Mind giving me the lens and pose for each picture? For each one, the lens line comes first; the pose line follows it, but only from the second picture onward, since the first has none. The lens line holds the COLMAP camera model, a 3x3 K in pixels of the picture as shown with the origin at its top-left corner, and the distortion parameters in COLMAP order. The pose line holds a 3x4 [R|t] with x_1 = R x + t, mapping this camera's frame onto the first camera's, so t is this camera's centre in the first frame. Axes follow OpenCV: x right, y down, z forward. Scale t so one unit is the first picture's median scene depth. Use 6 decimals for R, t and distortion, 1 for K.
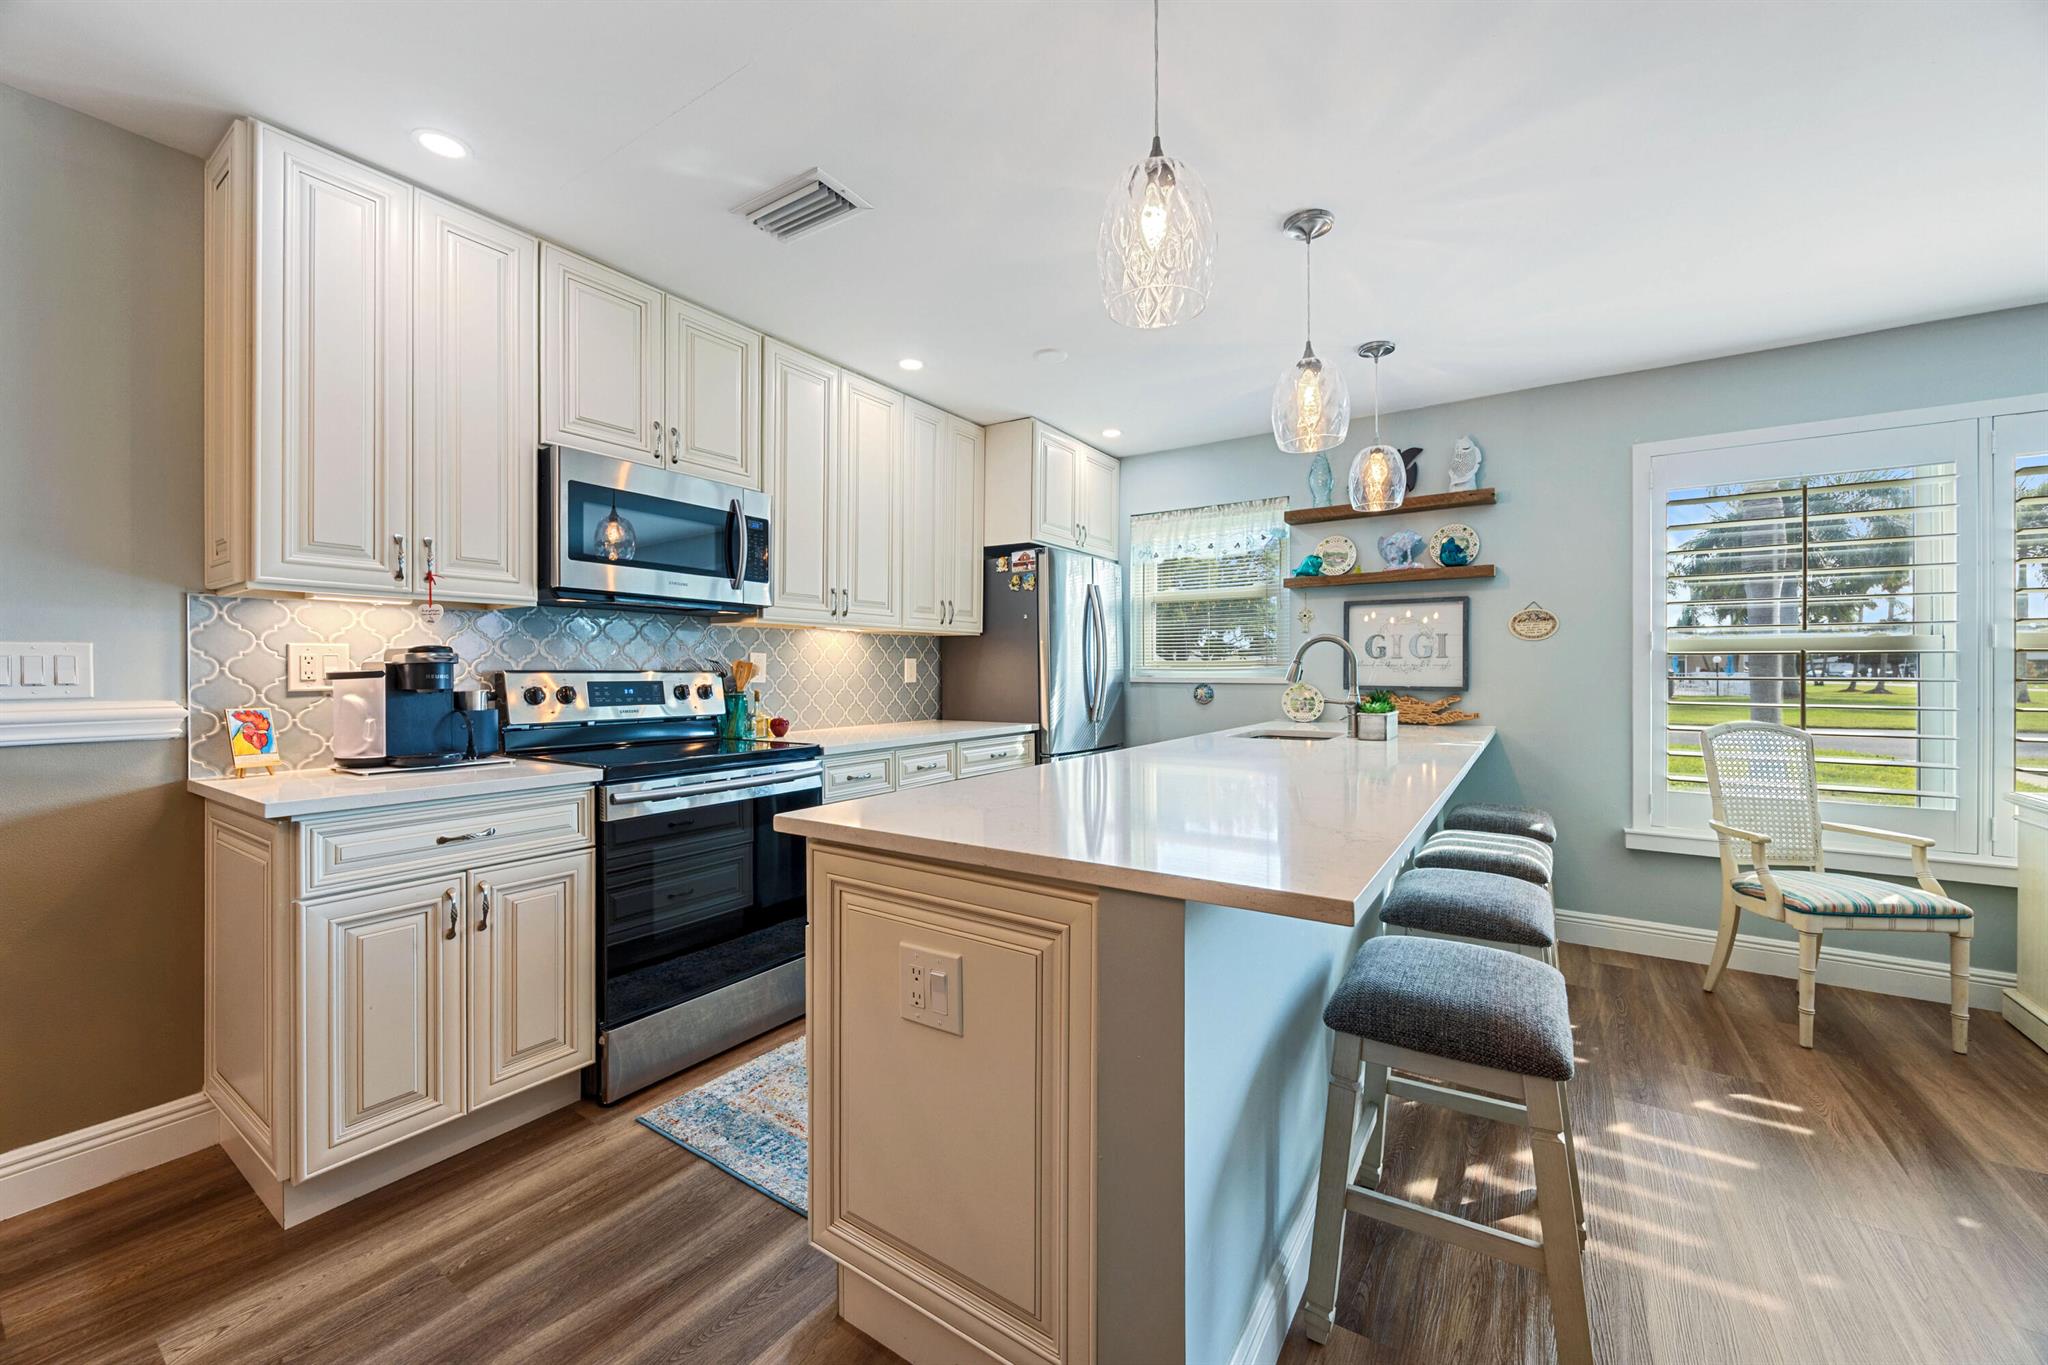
lens RADIAL K [[791.4, 0, 1021.4], [0, 791.4, 673.8], [0, 0, 1]] dist [-0.001352, -0.000618]
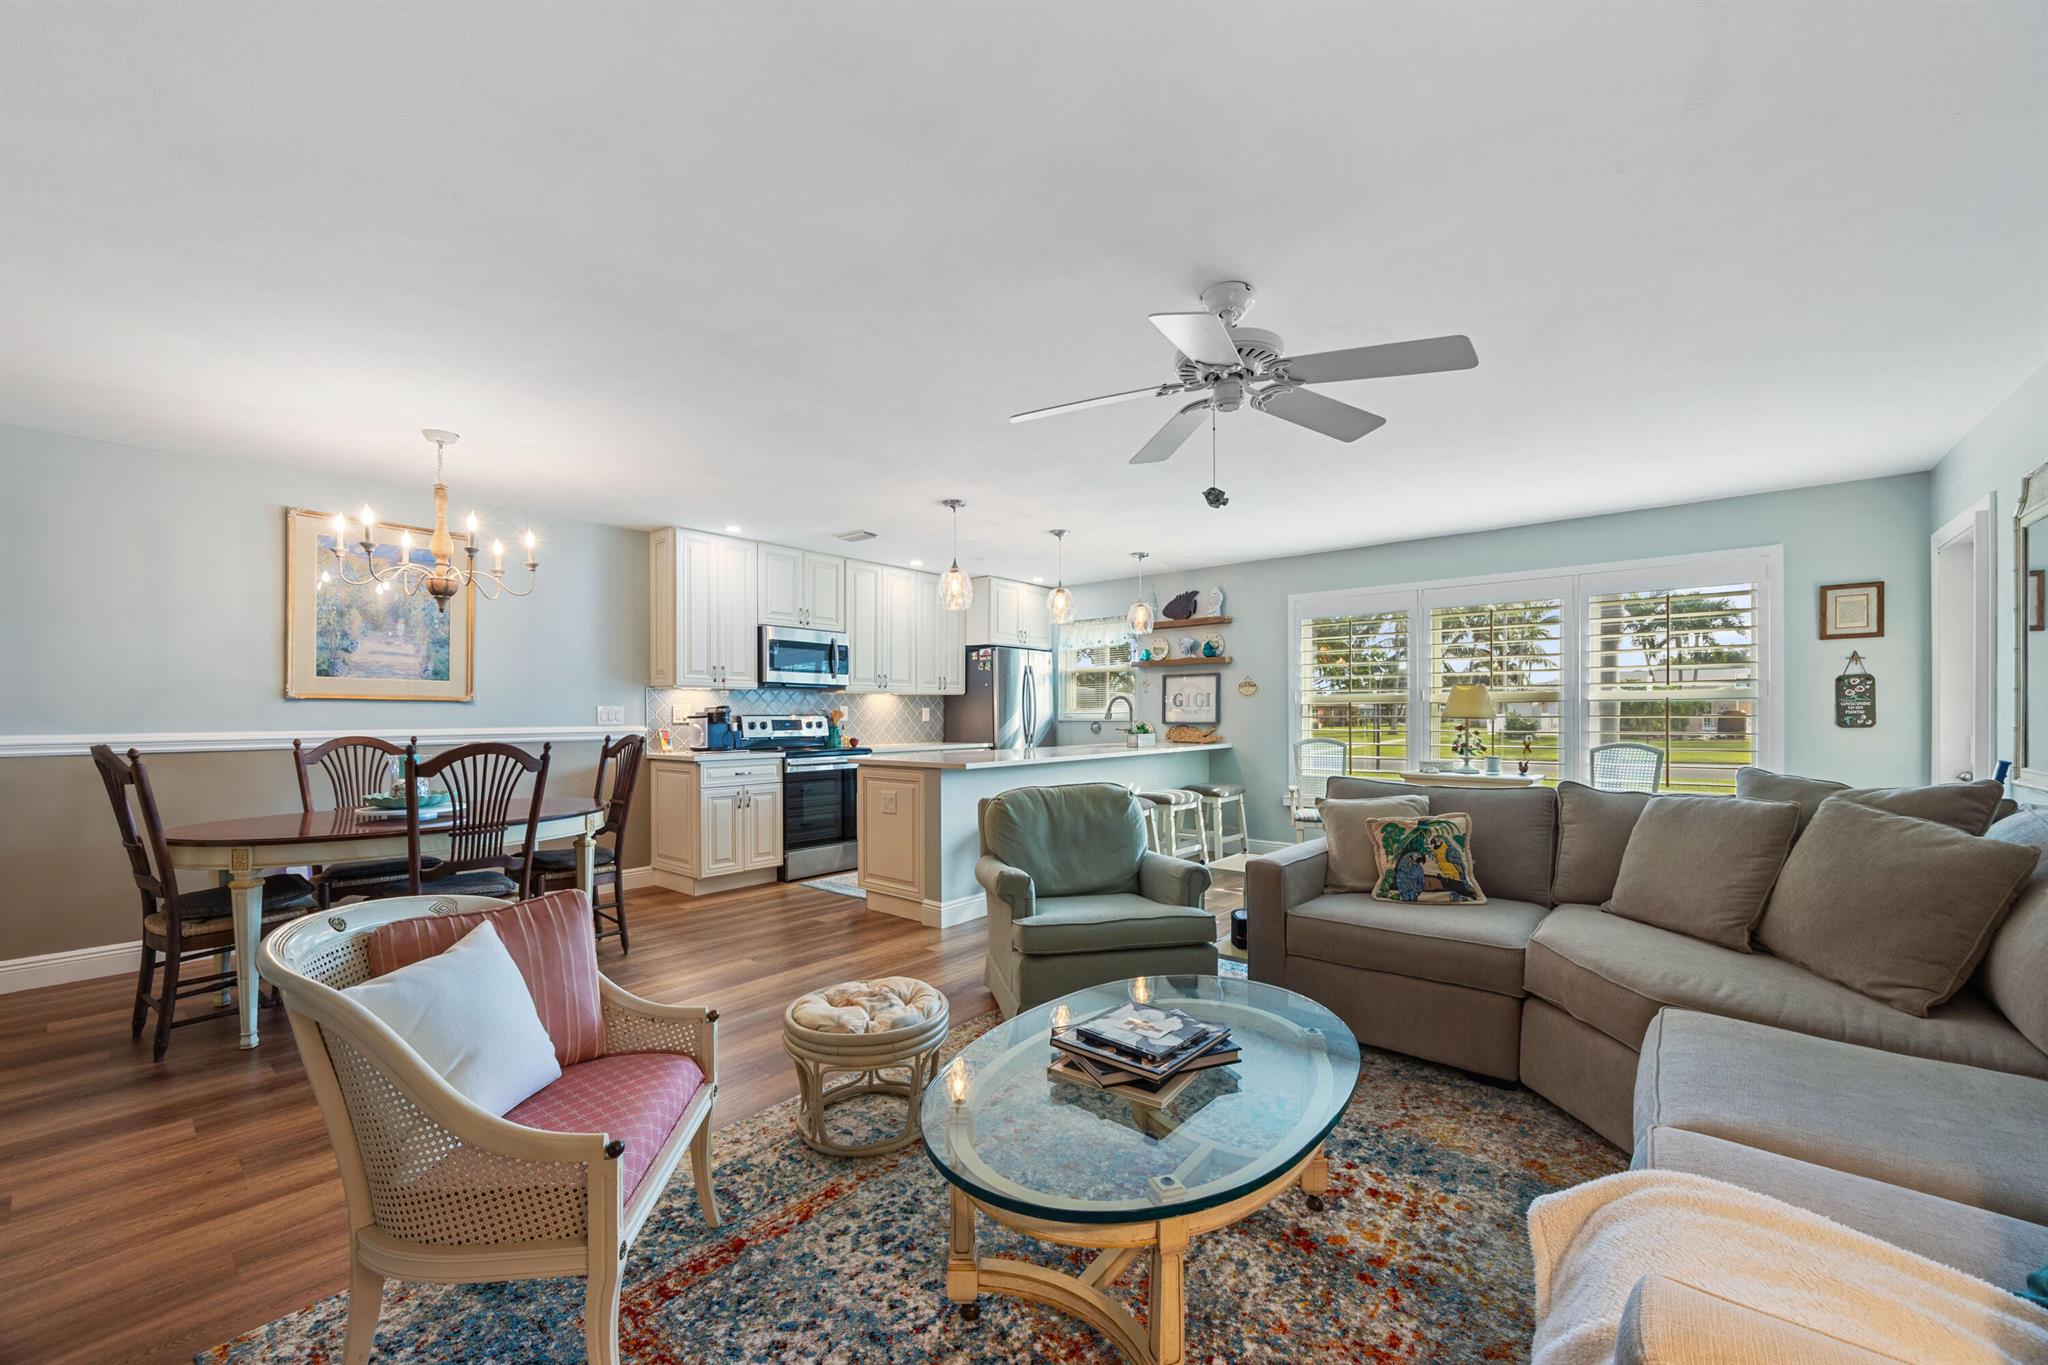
lens RADIAL K [[791.4, 0, 1023.7], [0, 791.4, 719.2], [0, 0, 1]] dist [-0.001352, -0.000618]
pose [[0.994790, -0.002891, -0.101904, 0.368593], [0.003138, 0.999993, 0.002258, 0.004681], [0.101897, -0.002566, 0.994792, -1.076411]]
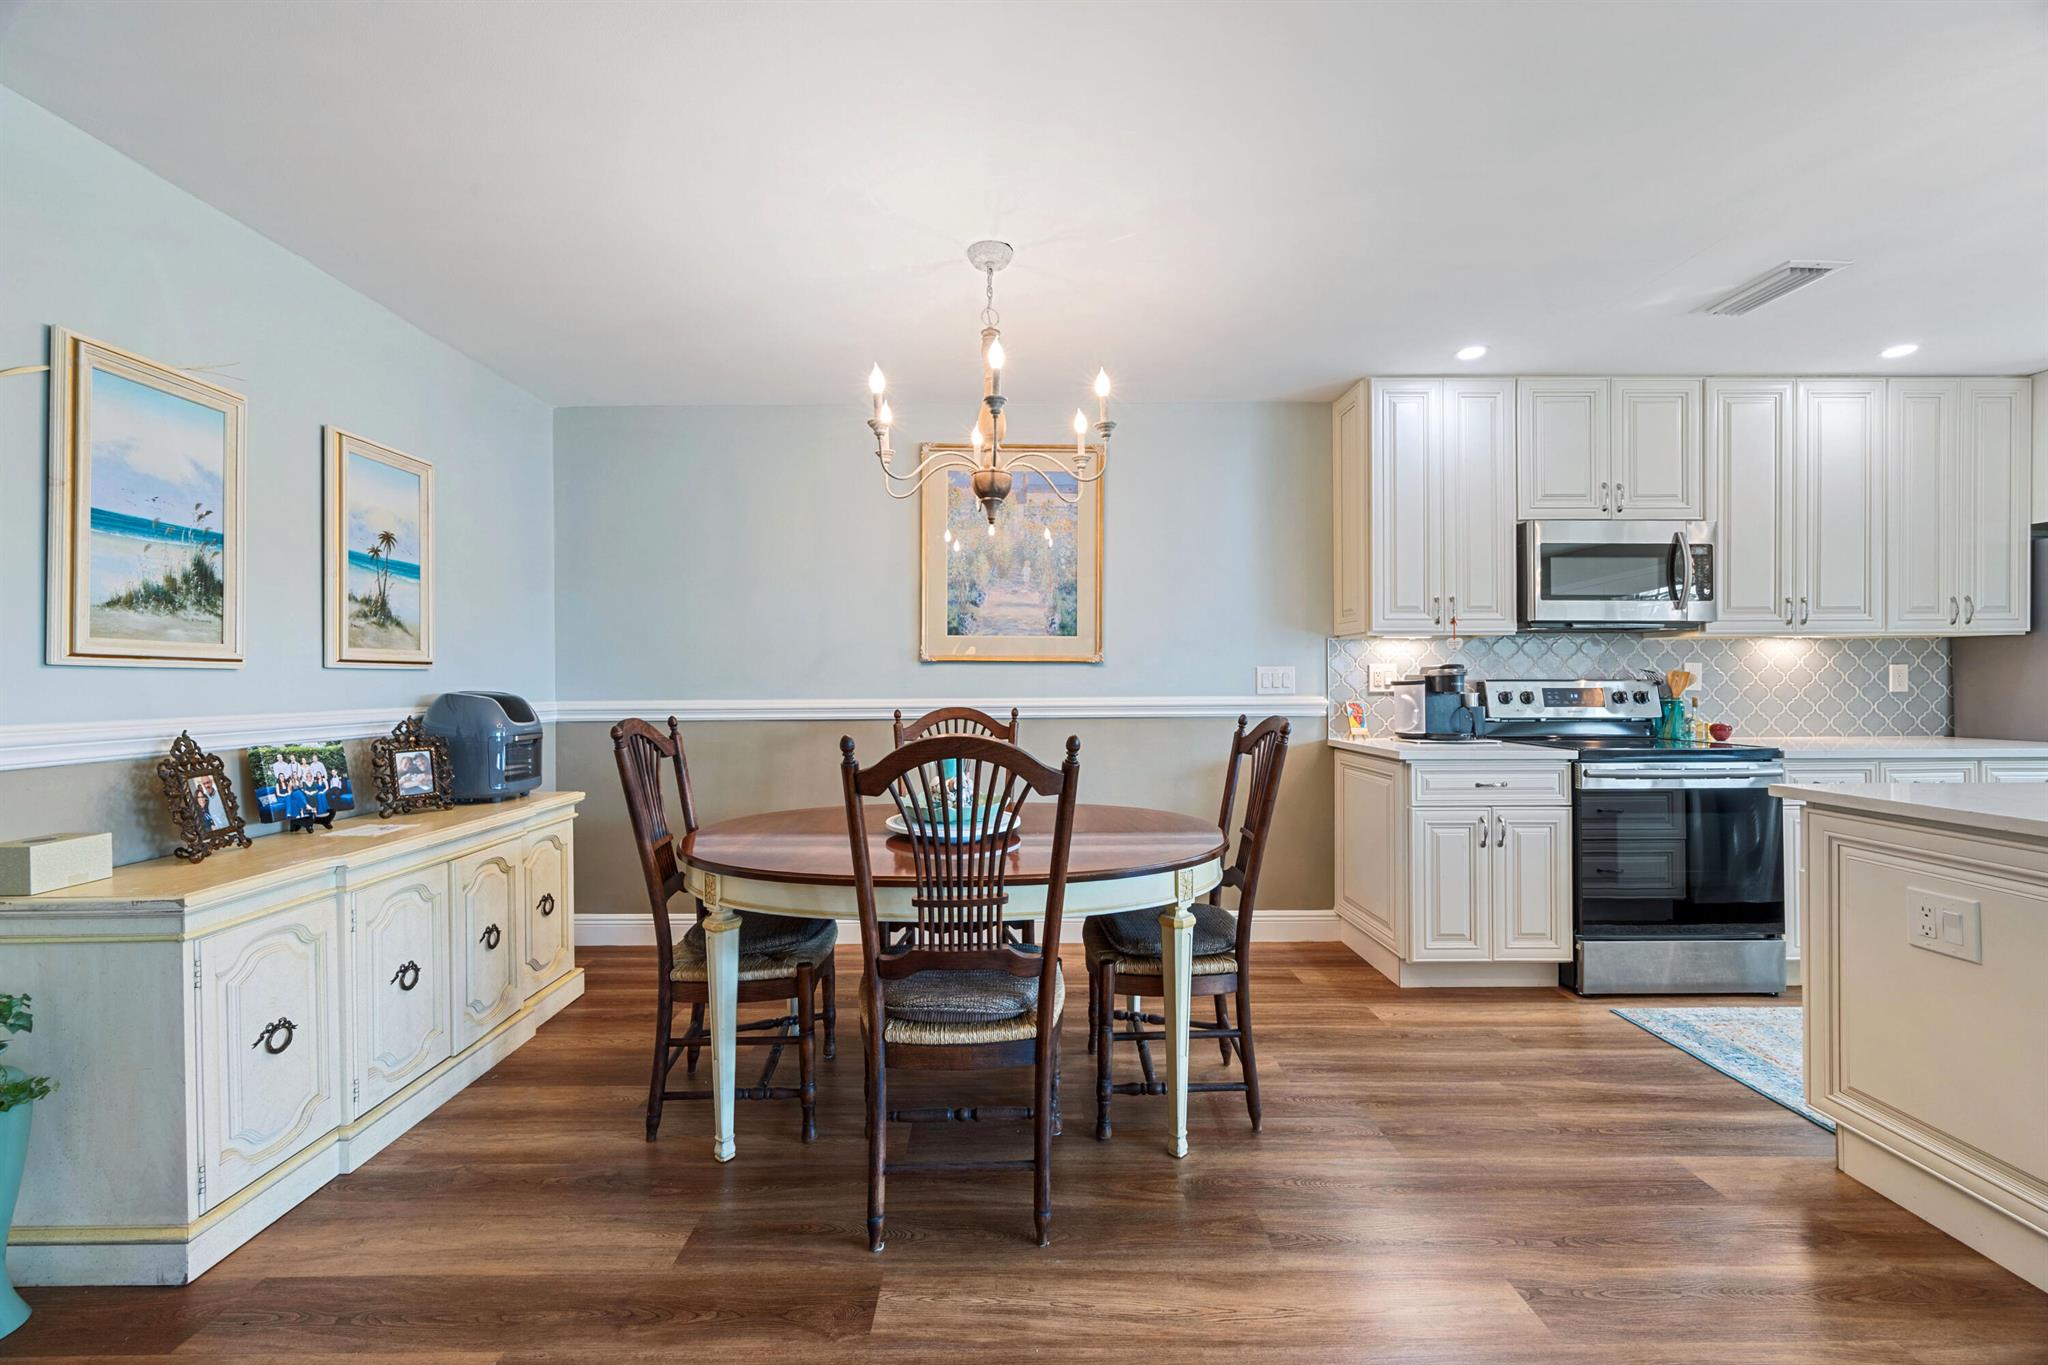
lens RADIAL K [[791.4, 0, 1013.7], [0, 791.4, 676.3], [0, 0, 1]] dist [-0.001352, -0.000618]
pose [[0.563652, -0.006385, -0.825988, 0.041561], [0.000259, 0.999971, -0.007553, -0.000005], [0.826013, 0.004044, 0.563637, -0.422591]]
